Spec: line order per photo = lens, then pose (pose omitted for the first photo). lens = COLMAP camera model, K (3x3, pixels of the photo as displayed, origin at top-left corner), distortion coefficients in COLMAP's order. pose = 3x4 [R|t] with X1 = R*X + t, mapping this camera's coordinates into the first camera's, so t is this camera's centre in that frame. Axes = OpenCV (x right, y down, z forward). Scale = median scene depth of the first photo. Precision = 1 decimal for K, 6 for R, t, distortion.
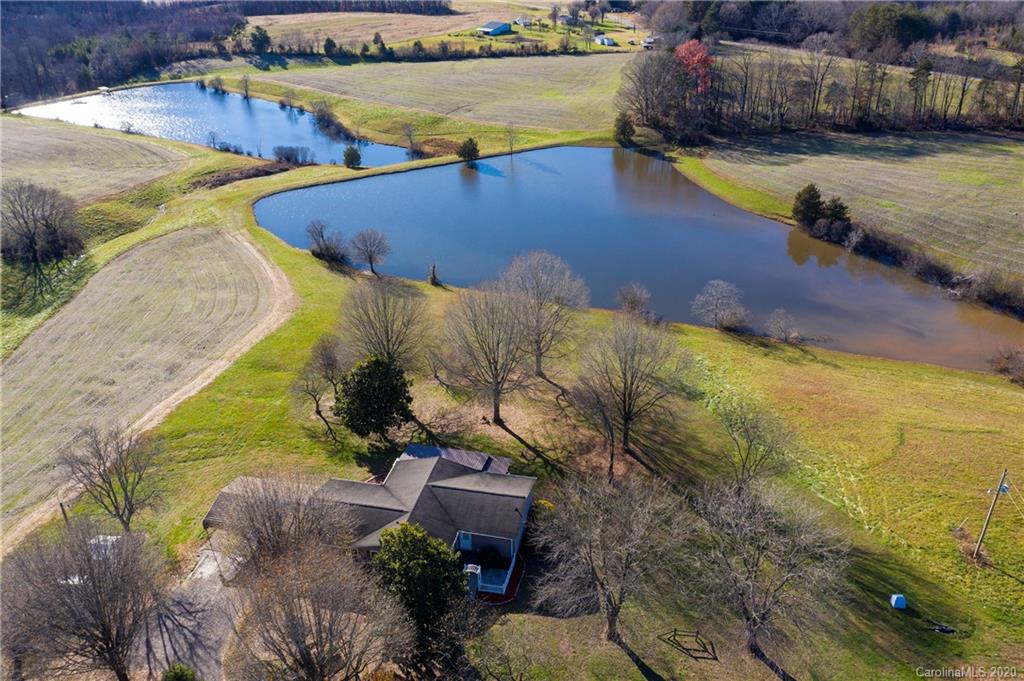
lens RADIAL K [[791.4, 0, 512.0], [0, 791.4, 340.5], [0, 0, 1]] dist [-0.008938, 0.001146]
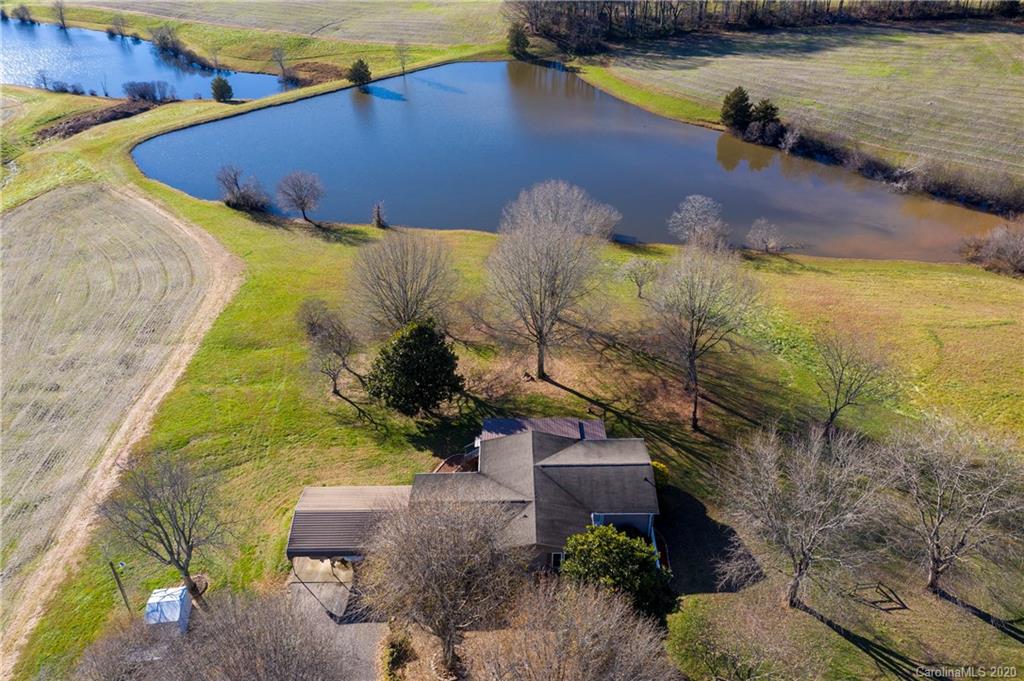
lens RADIAL K [[791.4, 0, 512.0], [0, 791.4, 340.5], [0, 0, 1]] dist [-0.008938, 0.001146]
pose [[0.976366, -0.122118, 0.178316, -0.111729], [0.103995, 0.988730, 0.107698, -0.021192], [-0.189458, -0.086609, 0.978062, 0.065975]]
